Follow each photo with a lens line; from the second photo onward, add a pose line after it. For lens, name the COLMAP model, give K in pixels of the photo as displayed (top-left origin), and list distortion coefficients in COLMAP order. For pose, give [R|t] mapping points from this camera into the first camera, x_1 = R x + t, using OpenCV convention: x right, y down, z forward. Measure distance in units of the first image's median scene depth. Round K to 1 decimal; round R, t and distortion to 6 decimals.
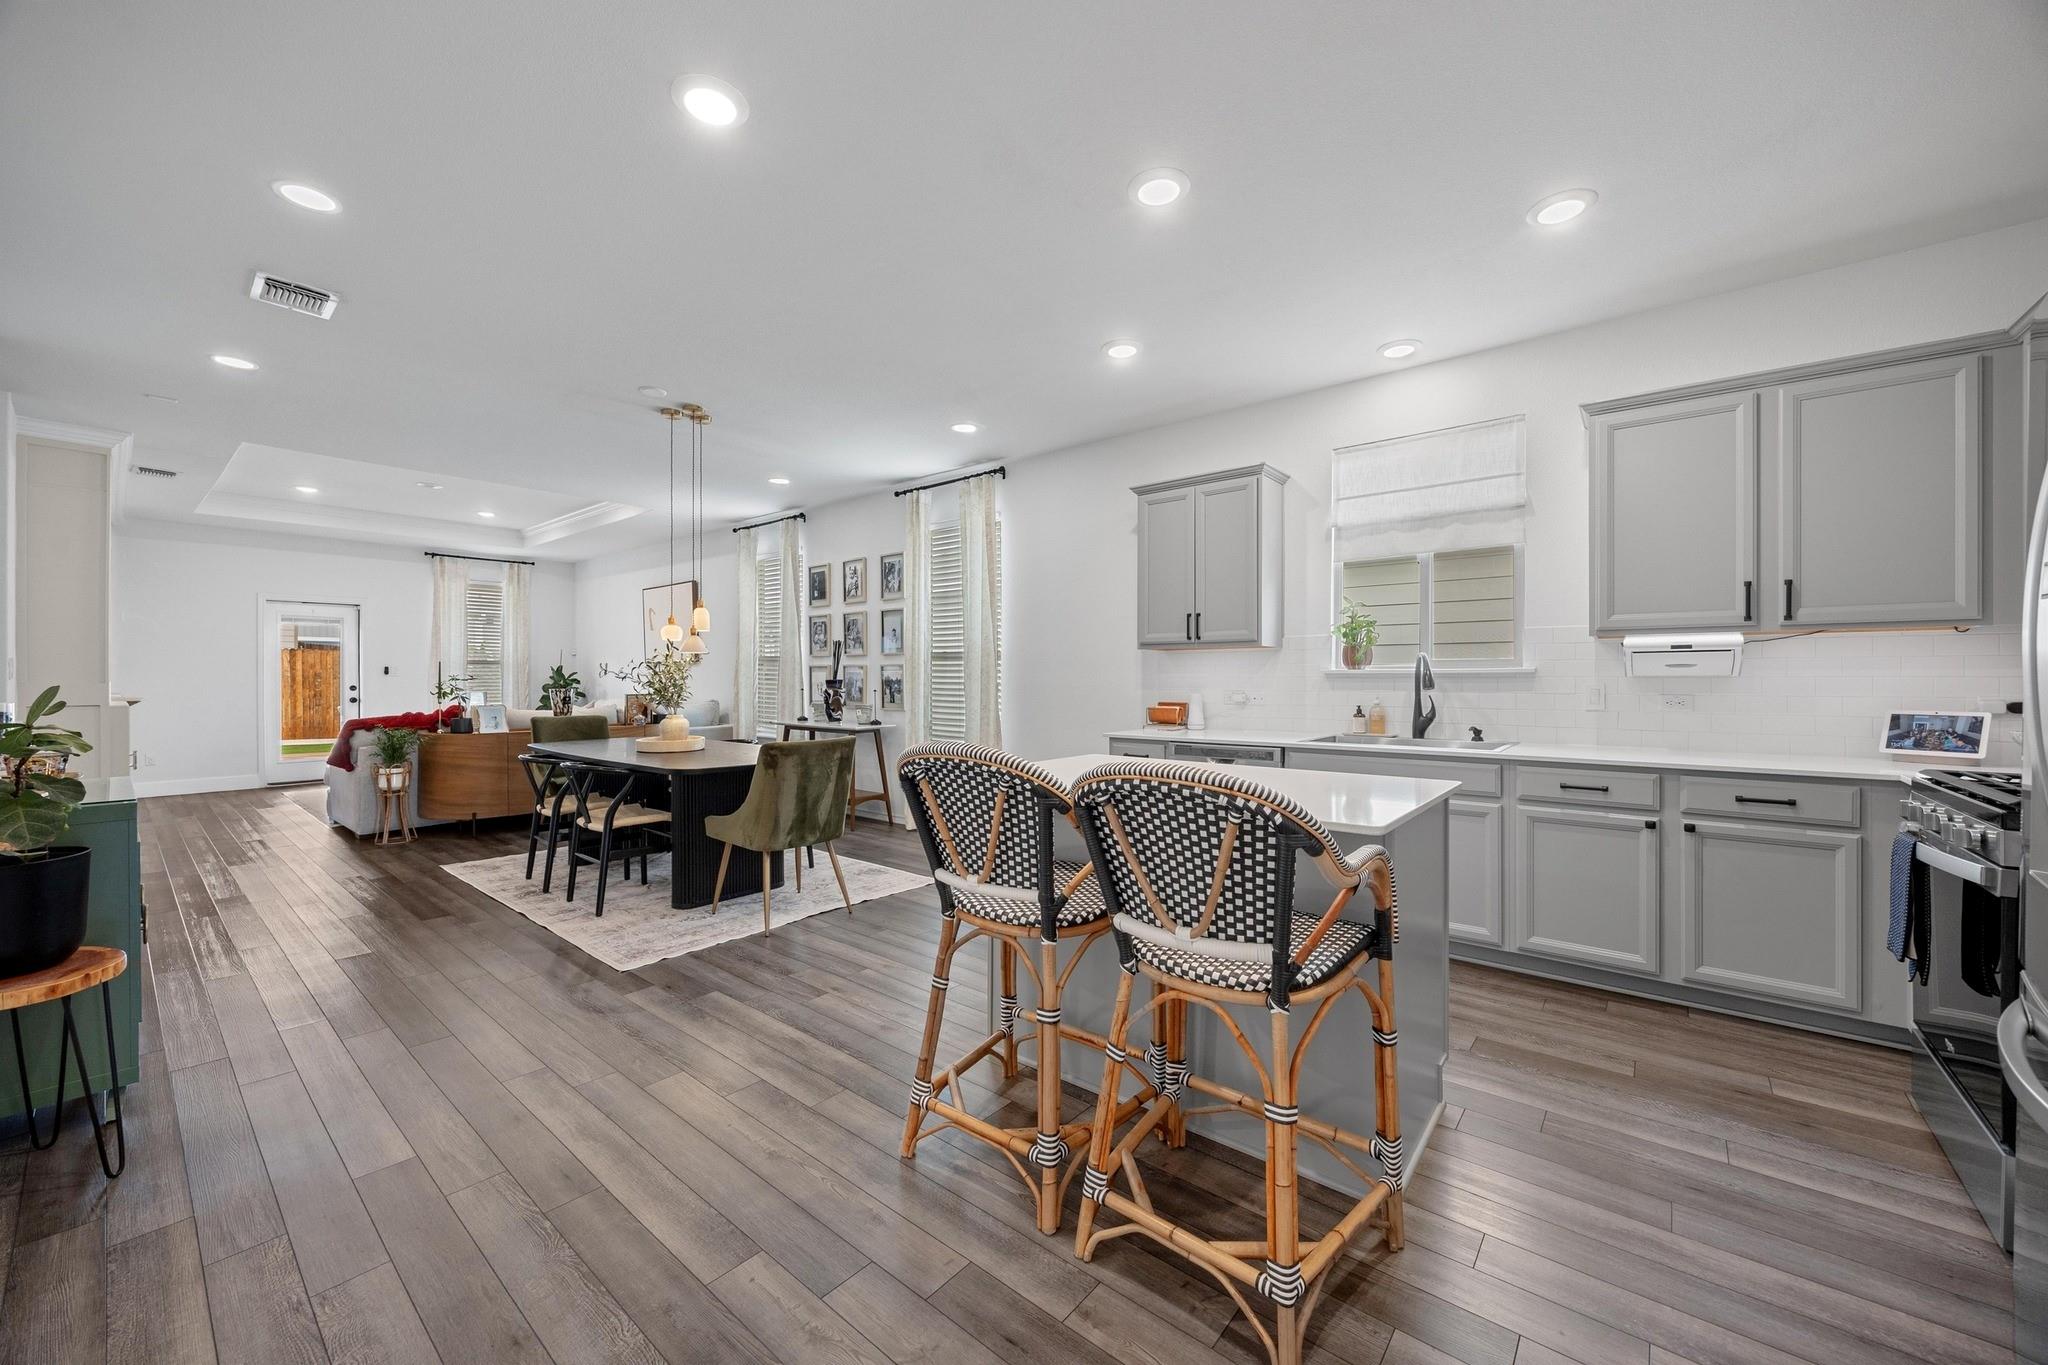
lens RADIAL K [[774.7, 0, 1019.7], [0, 774.7, 675.8], [0, 0, 1]] dist [-0.005161, -0.000212]
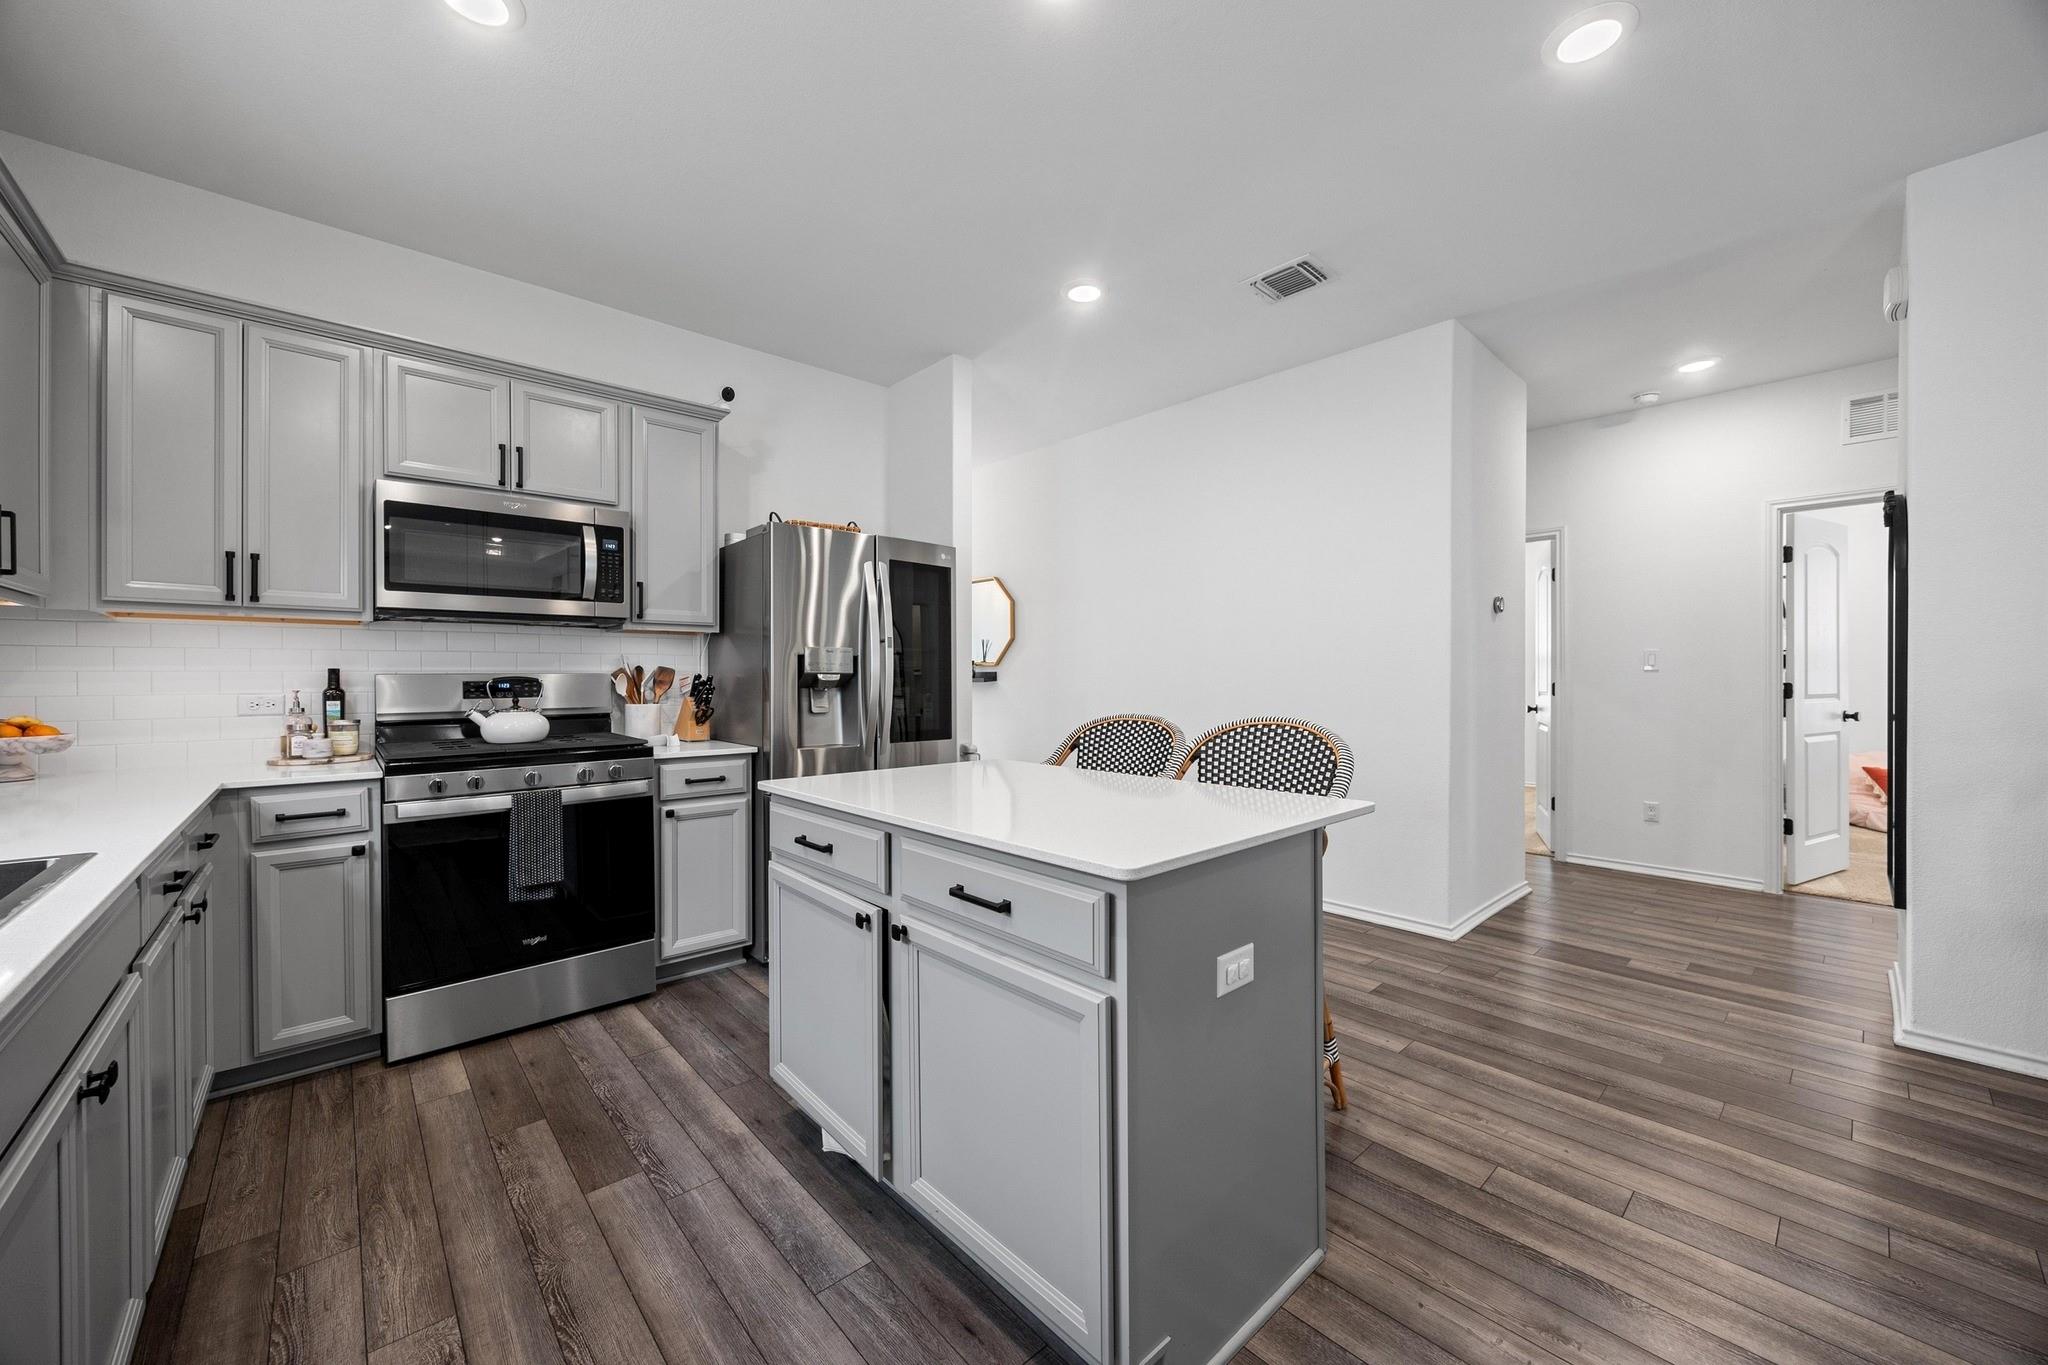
lens RADIAL K [[774.7, 0, 1019.7], [0, 774.7, 675.8], [0, 0, 1]] dist [-0.005161, -0.000212]
pose [[-0.990198, 0.001597, 0.139659, 0.050777], [0.001368, 0.999998, -0.001738, 0.004611], [-0.139662, -0.001530, -0.990198, 0.715345]]
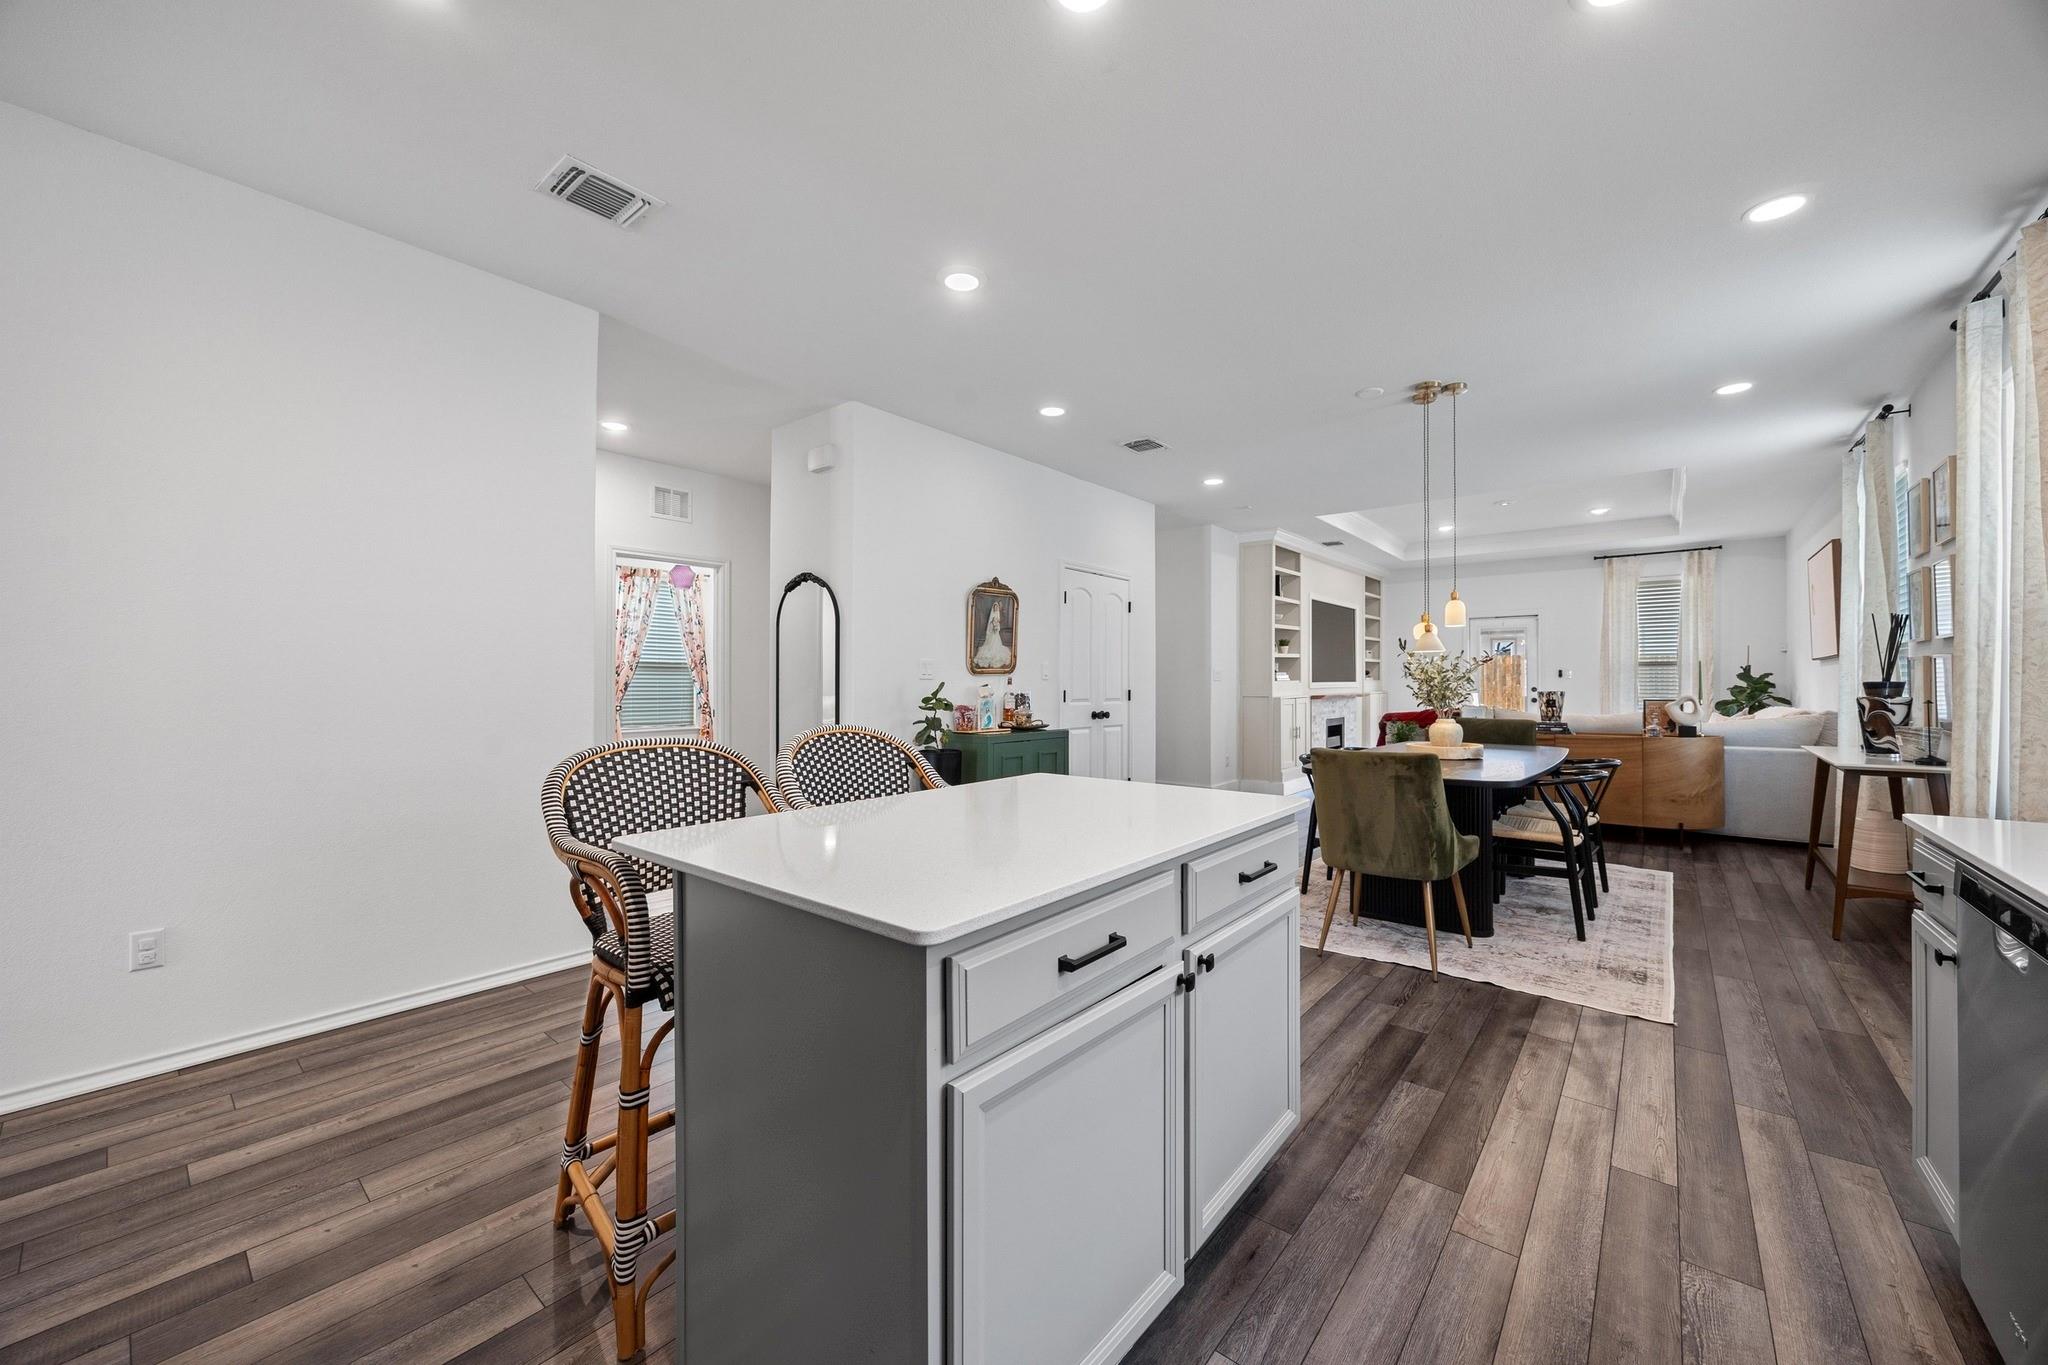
lens RADIAL K [[769.7, 0, 1035.3], [0, 769.7, 677.5], [0, 0, 1]] dist [-0.004919, -0.000228]
pose [[0.012879, -0.005753, -0.999901, 0.370831], [0.003034, 0.999979, -0.005715, 0.003903], [0.999912, -0.002960, 0.012897, 0.401401]]
